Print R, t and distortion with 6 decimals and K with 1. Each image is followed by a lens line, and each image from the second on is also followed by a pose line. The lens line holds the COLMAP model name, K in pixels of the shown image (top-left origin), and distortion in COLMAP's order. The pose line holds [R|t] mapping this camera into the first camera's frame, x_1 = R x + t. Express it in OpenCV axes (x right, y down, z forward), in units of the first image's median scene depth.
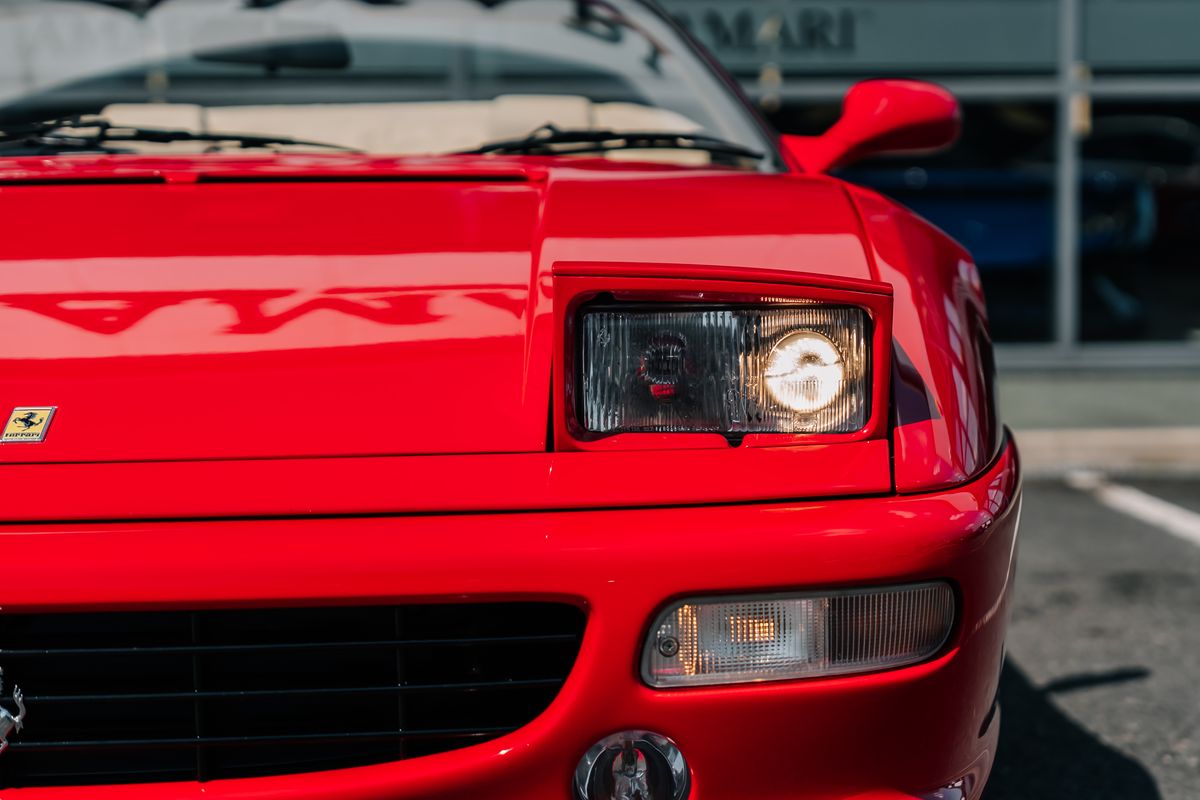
lens RADIAL K [[2673.1, 0, 631.9], [0, 2673.1, 398.9], [0, 0, 1]] dist [0.028663, -0.045560]
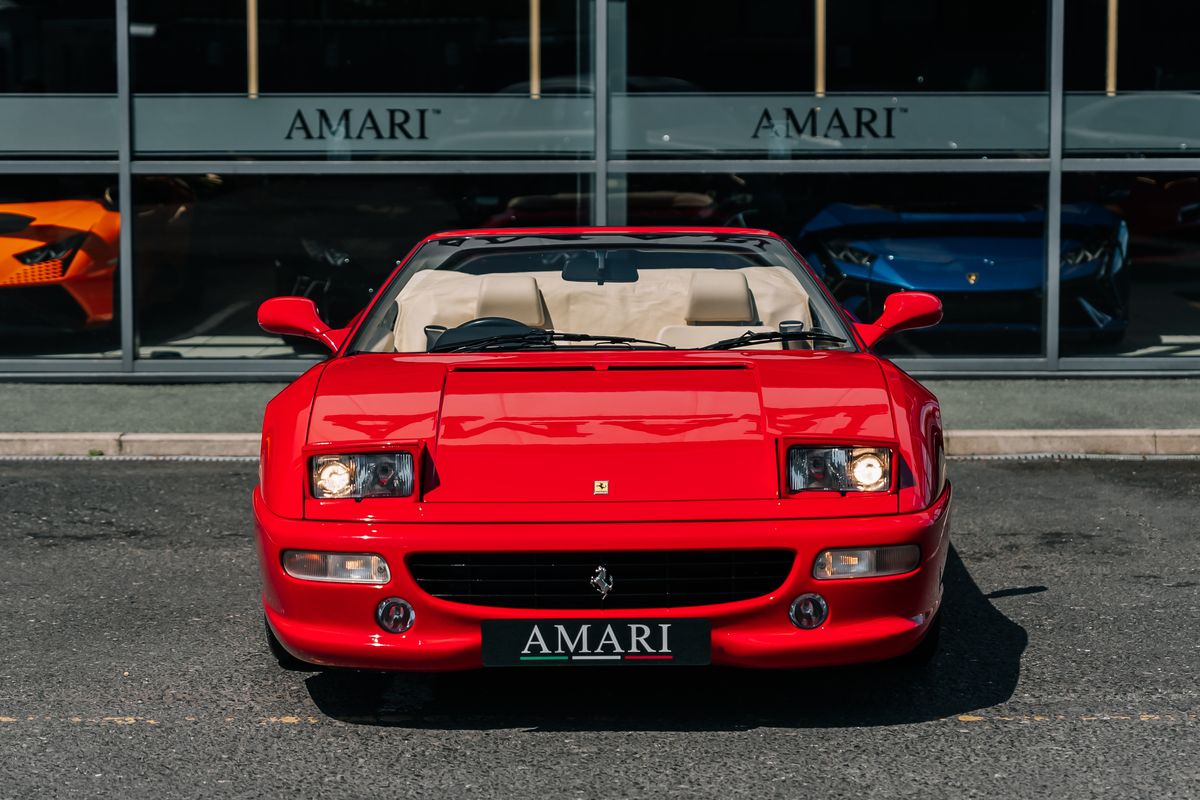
lens RADIAL K [[2673.1, 0, 631.9], [0, 2673.1, 398.9], [0, 0, 1]] dist [0.028663, -0.045560]
pose [[0.999836, 0.009650, -0.015332, -0.143004], [-0.009298, 0.999696, 0.022855, -0.147935], [0.015548, -0.022708, 0.999621, -1.836754]]
